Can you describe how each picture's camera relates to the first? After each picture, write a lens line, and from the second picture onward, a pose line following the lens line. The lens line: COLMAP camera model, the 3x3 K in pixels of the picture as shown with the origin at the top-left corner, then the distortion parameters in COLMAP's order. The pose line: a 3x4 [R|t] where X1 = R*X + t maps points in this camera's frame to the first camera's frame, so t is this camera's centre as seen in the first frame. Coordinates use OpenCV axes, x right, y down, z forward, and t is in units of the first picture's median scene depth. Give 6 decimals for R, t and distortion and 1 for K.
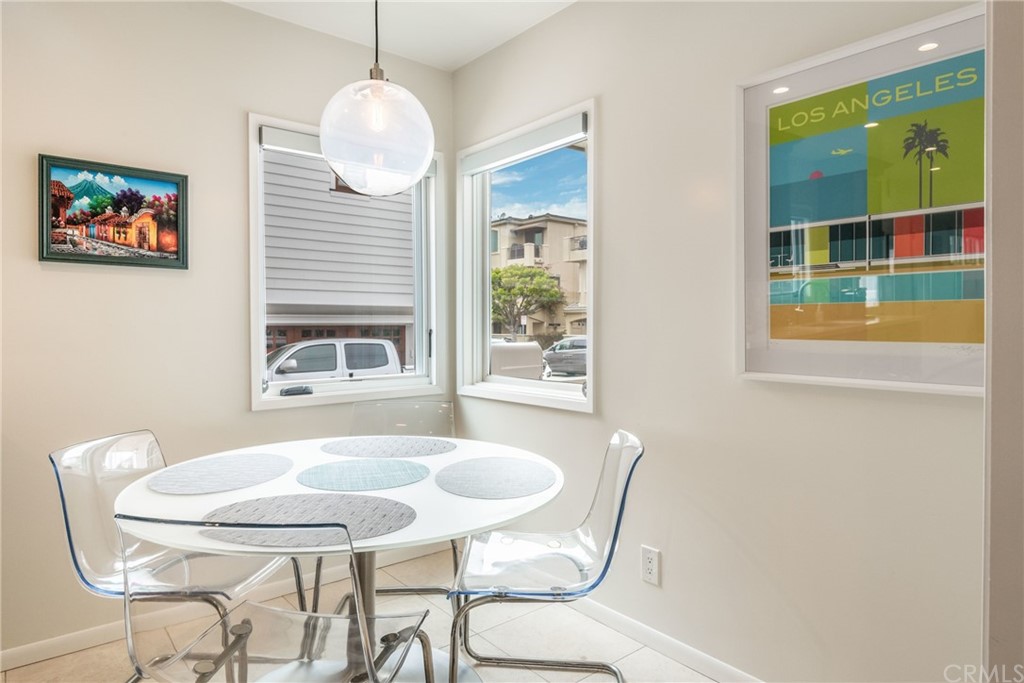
lens RADIAL K [[599.0, 0, 513.1], [0, 599.0, 329.5], [0, 0, 1]] dist [0.001448, -0.000142]
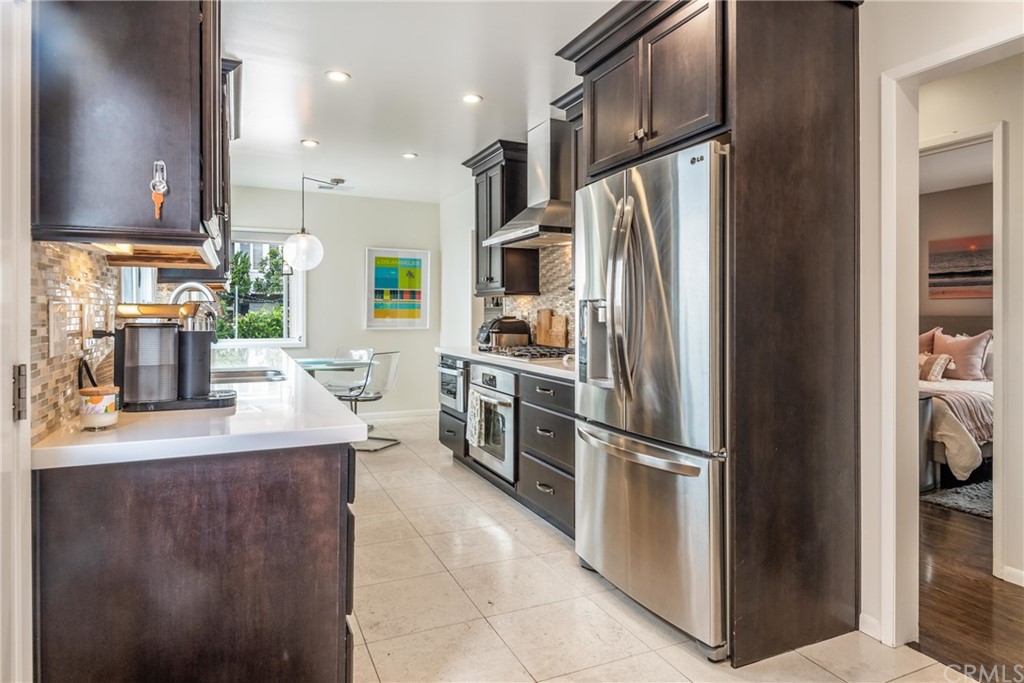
lens RADIAL K [[599.0, 0, 513.1], [0, 599.0, 329.5], [0, 0, 1]] dist [0.001448, -0.000142]
pose [[0.263730, -0.024339, 0.964289, -3.002828], [0.005749, 0.999704, 0.023661, 0.005624], [-0.964579, -0.000696, 0.263792, -0.837639]]
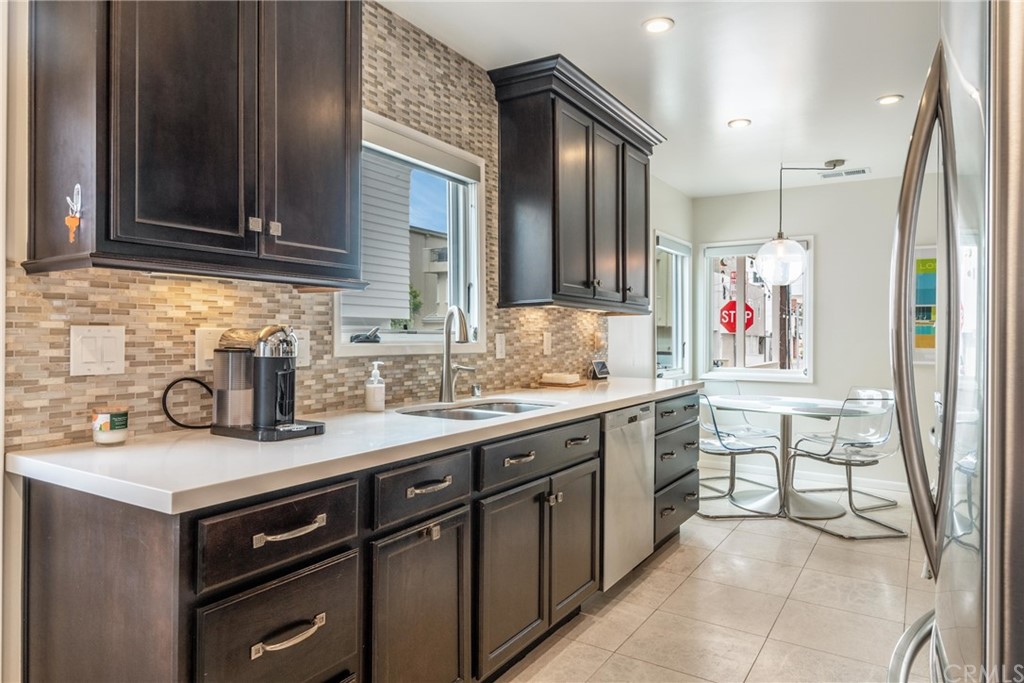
lens RADIAL K [[643.6, 0, 512.0], [0, 643.6, 341.5], [0, 0, 1]] dist [-0.000020, -0.000543]
pose [[0.951745, 0.004813, 0.306853, -2.132195], [-0.004448, 0.999988, -0.001887, 0.004735], [-0.306858, 0.000431, 0.951755, -1.142790]]
